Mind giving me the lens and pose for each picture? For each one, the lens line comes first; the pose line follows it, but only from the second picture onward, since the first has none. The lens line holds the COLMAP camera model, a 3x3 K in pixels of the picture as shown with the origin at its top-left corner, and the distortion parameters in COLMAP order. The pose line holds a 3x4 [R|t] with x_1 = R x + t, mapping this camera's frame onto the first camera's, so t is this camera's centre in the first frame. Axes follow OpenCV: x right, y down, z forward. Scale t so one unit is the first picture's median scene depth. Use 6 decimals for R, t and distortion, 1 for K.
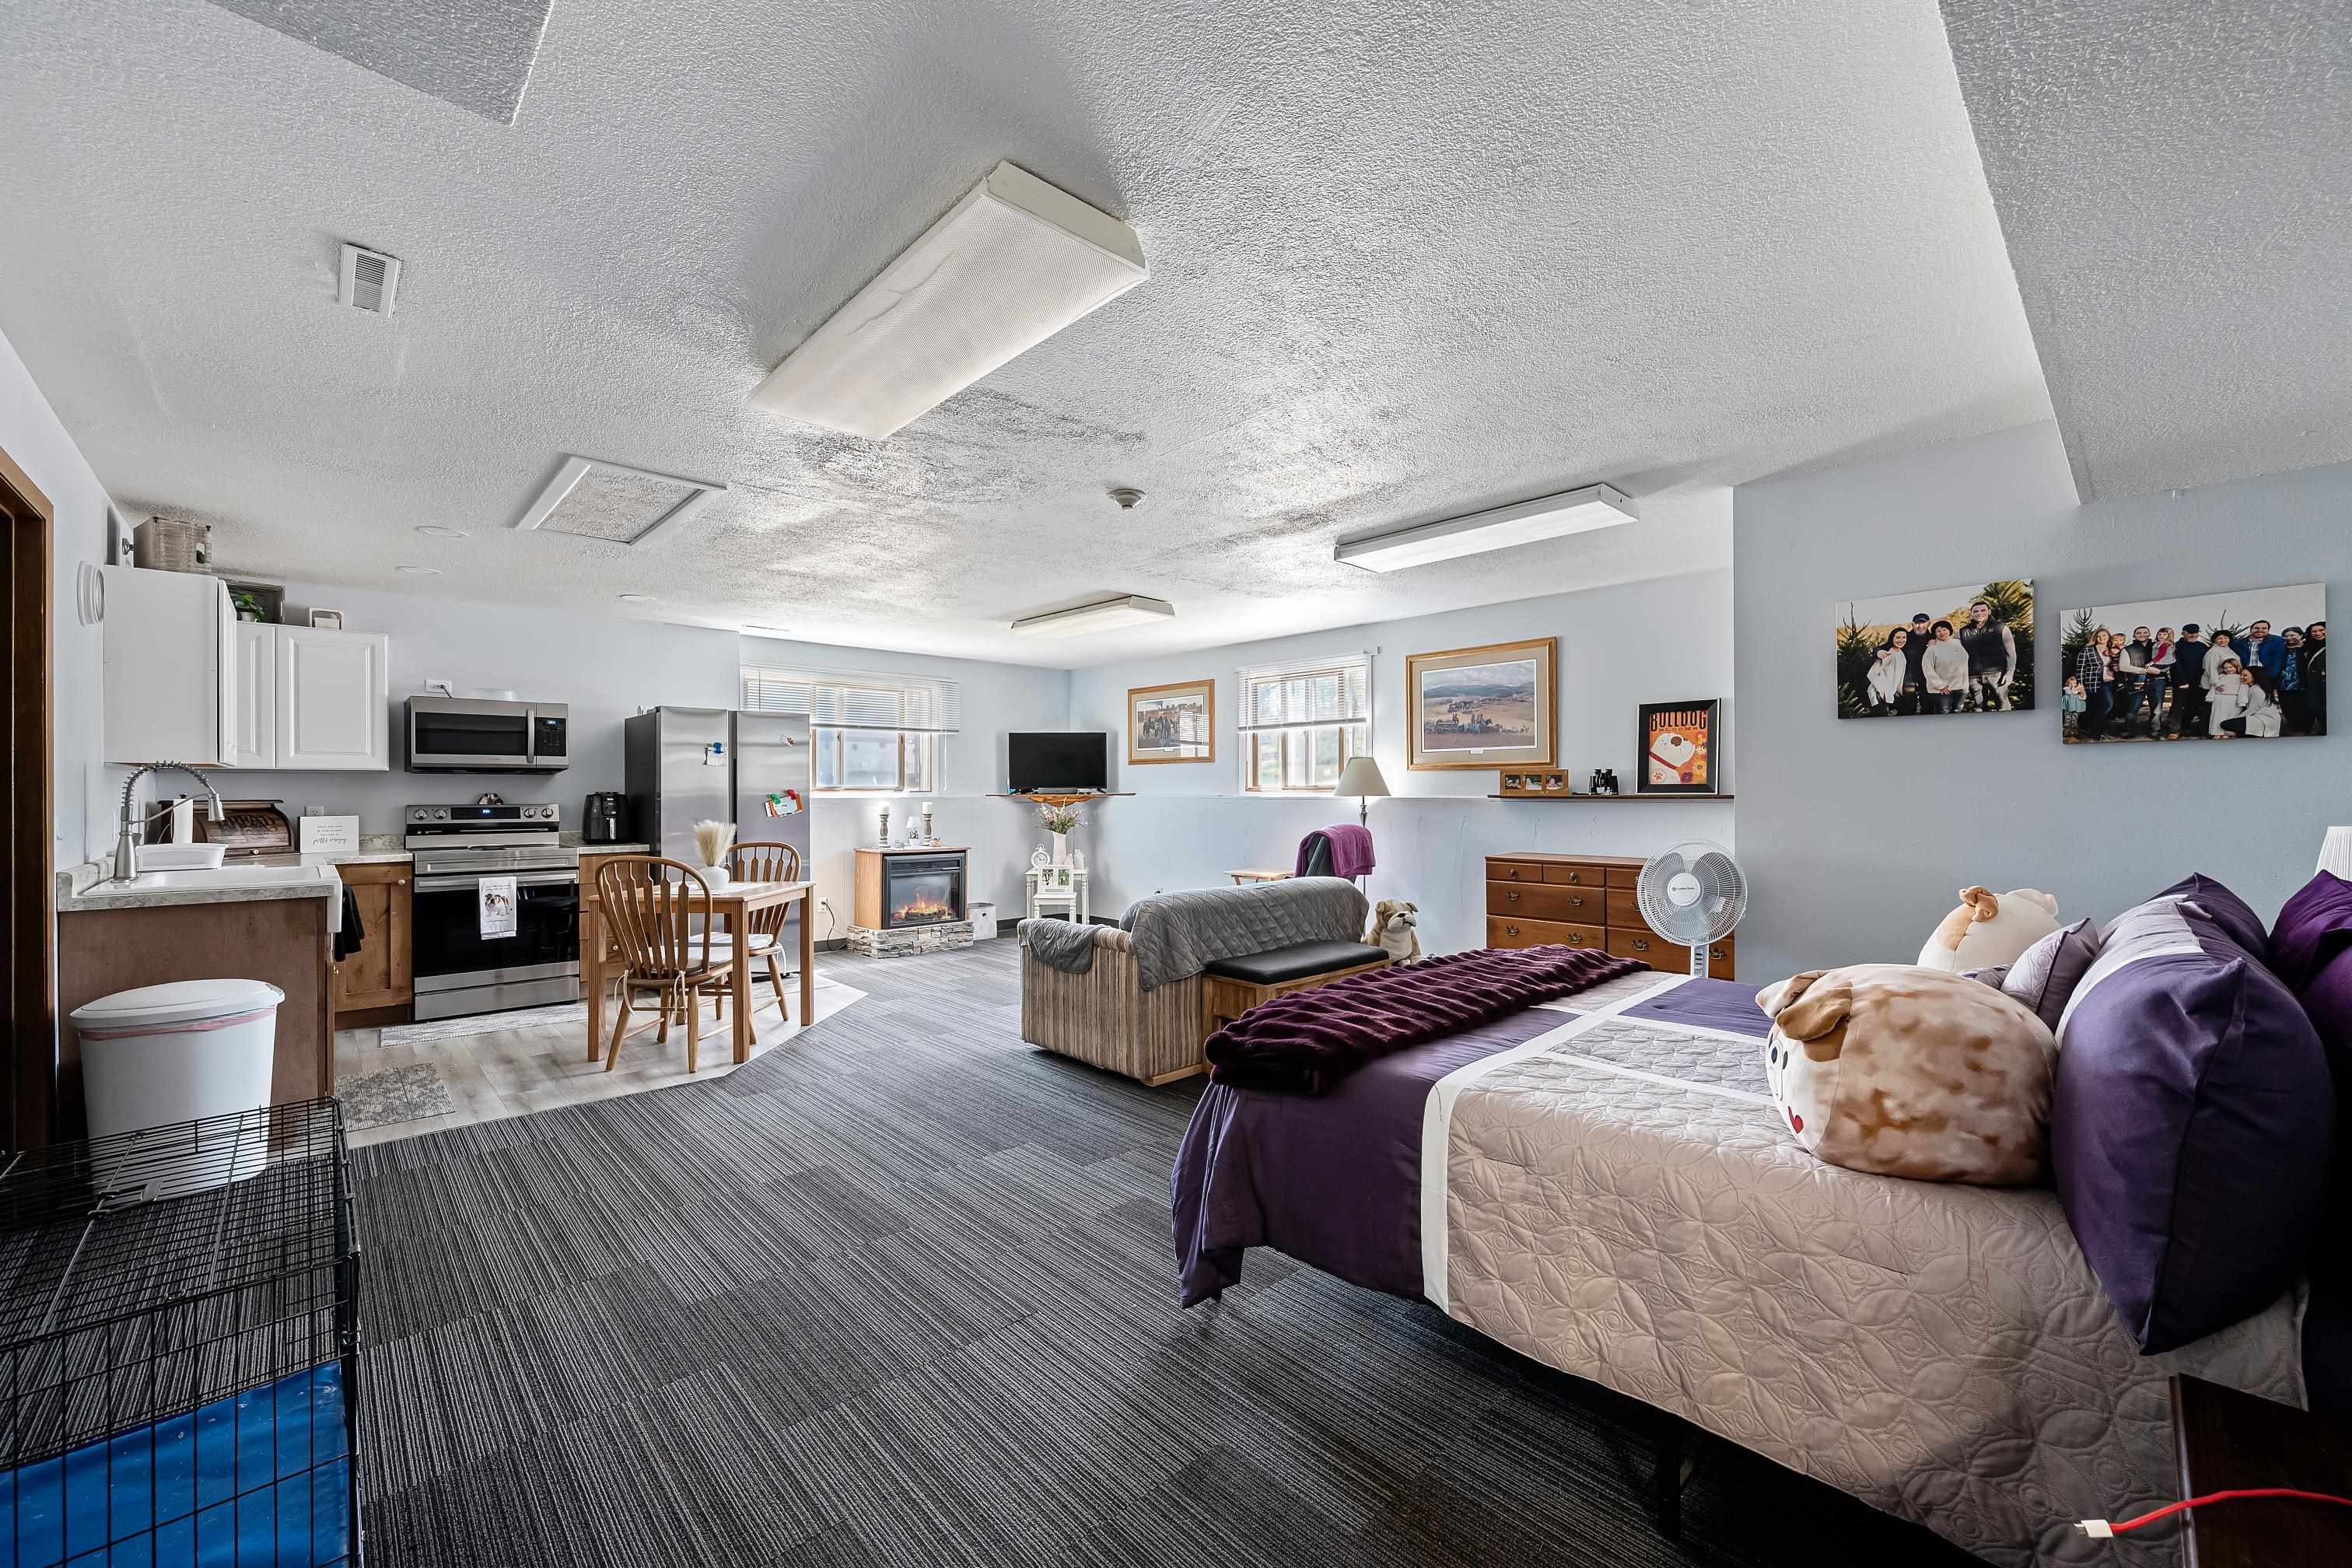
lens RADIAL K [[920.0, 0, 1171.4], [0, 920.0, 790.3], [0, 0, 1]] dist [-0.001634, -0.000175]
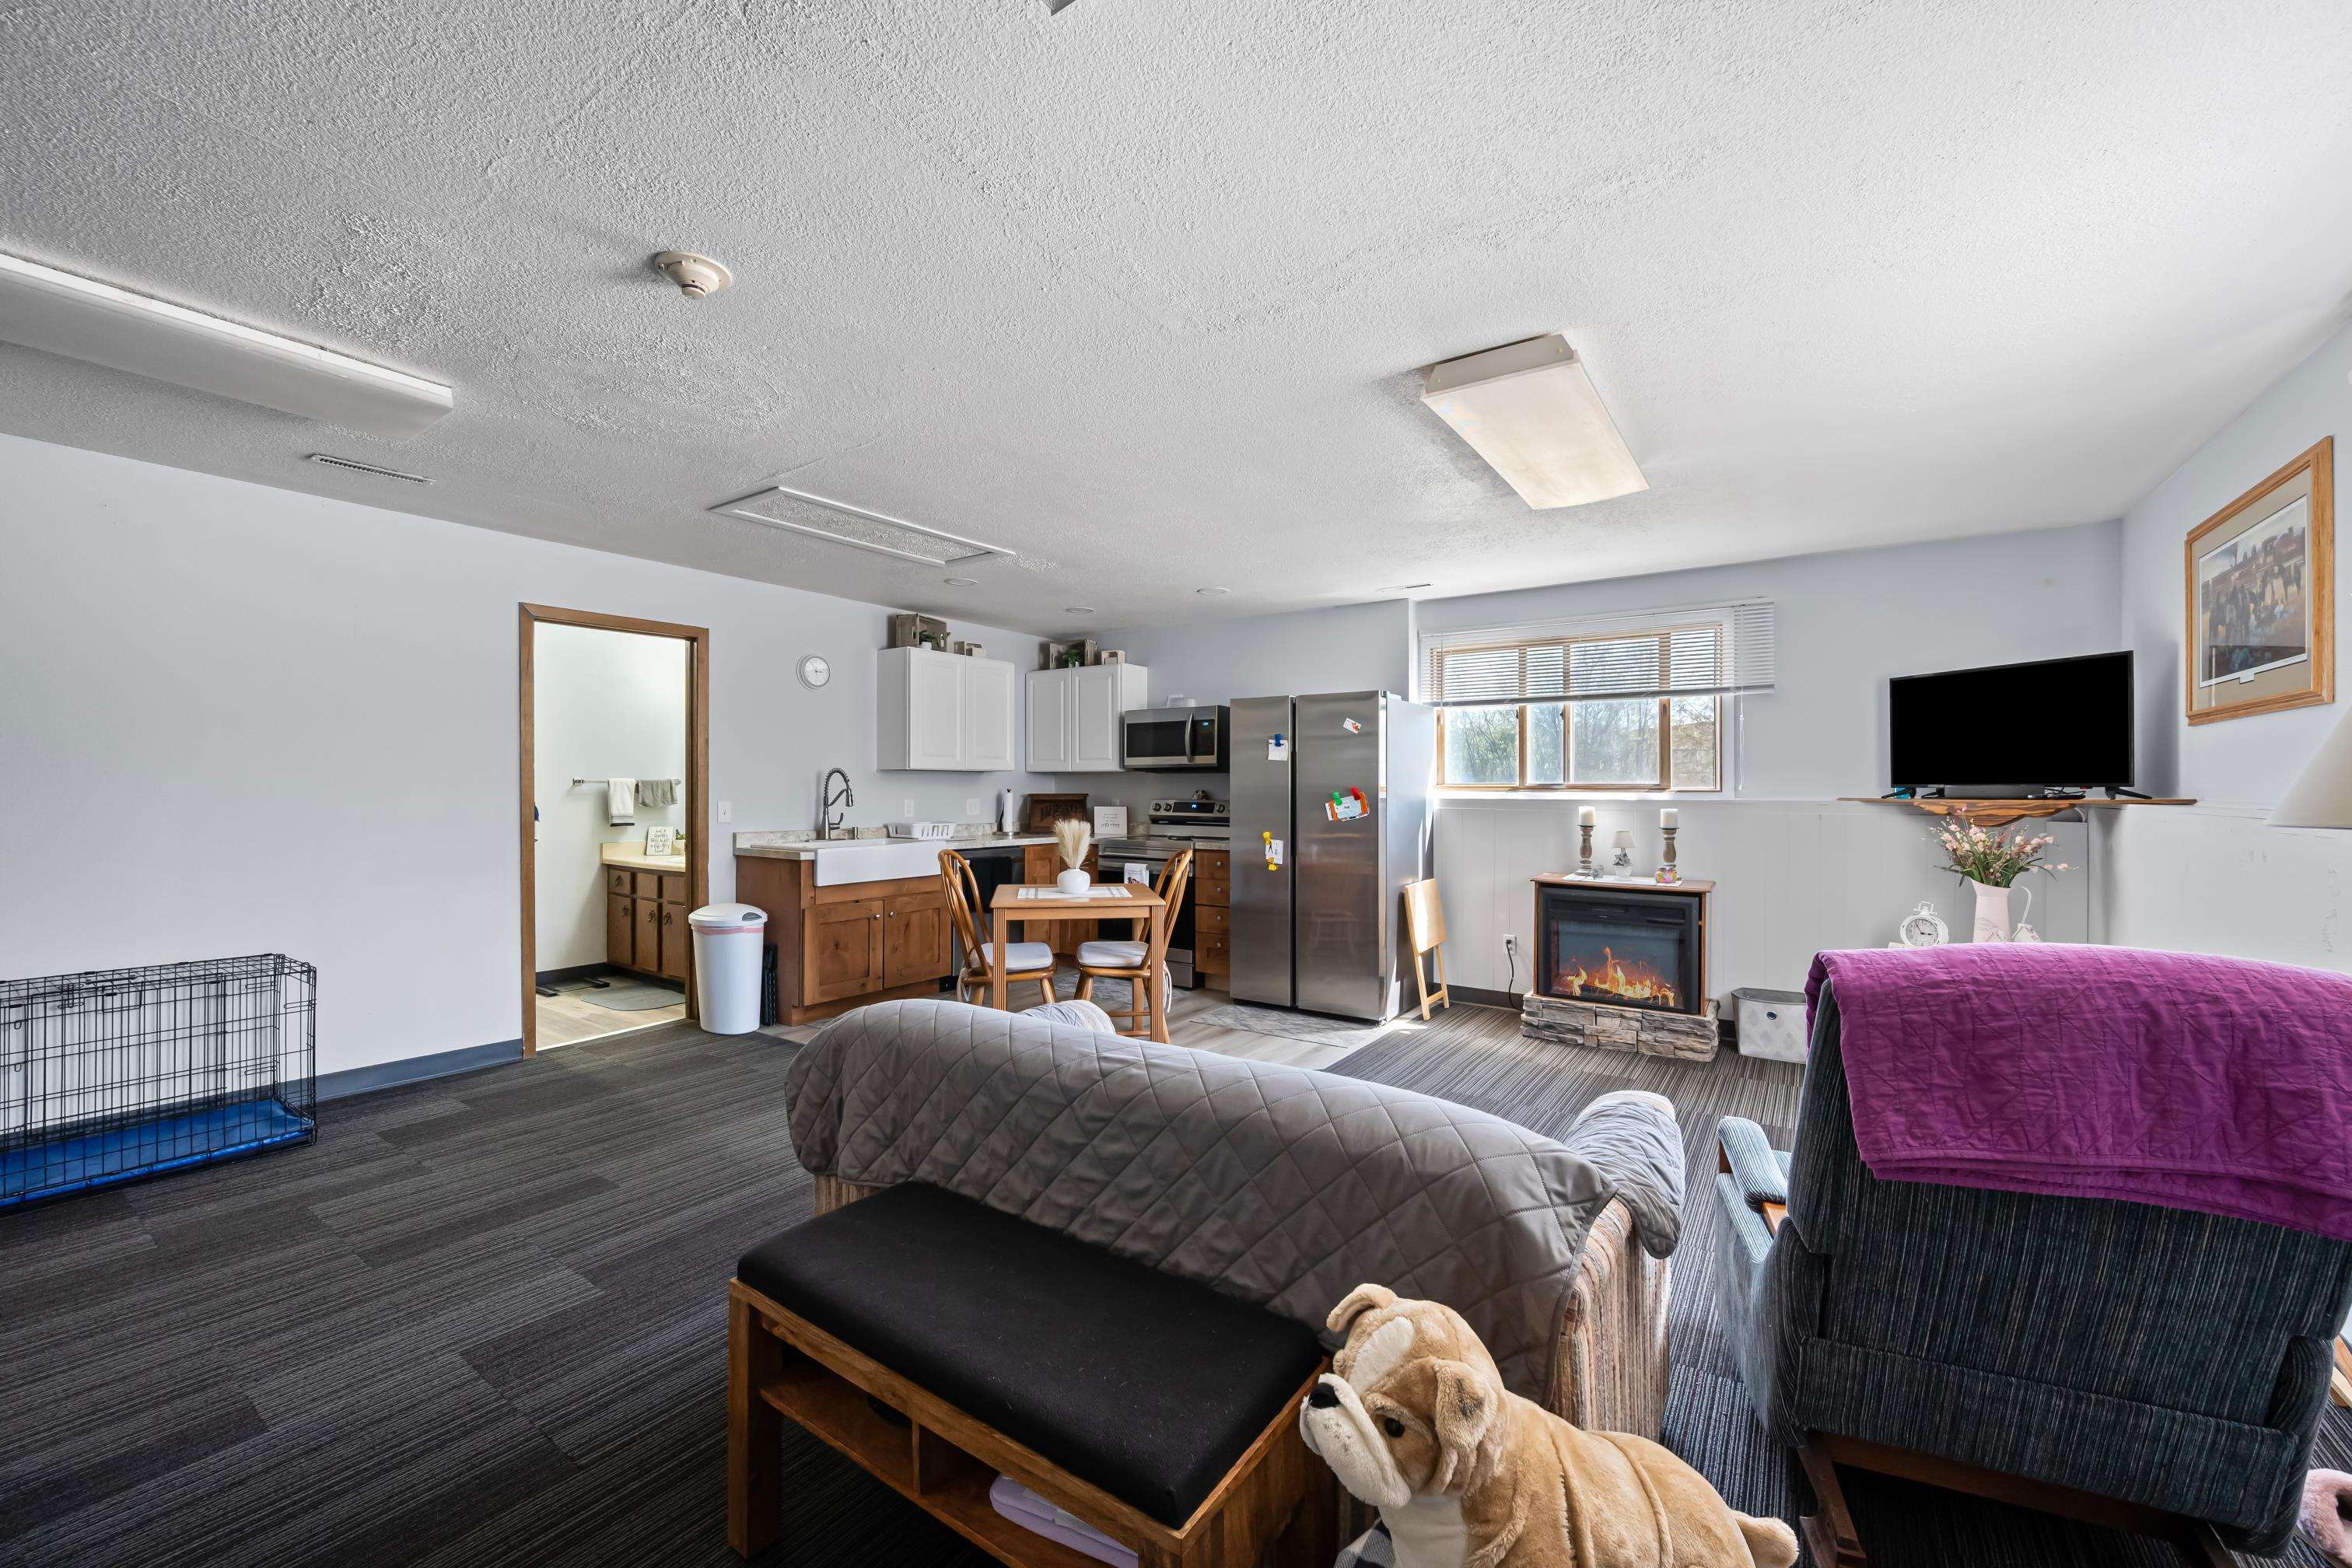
lens RADIAL K [[920.0, 0, 1169.9], [0, 920.0, 778.5], [0, 0, 1]] dist [-0.001634, -0.000175]
pose [[0.202061, -0.005972, -0.979355, 0.291174], [-0.002390, 0.999975, -0.006591, -0.002833], [0.979370, 0.003672, 0.202042, 0.597017]]
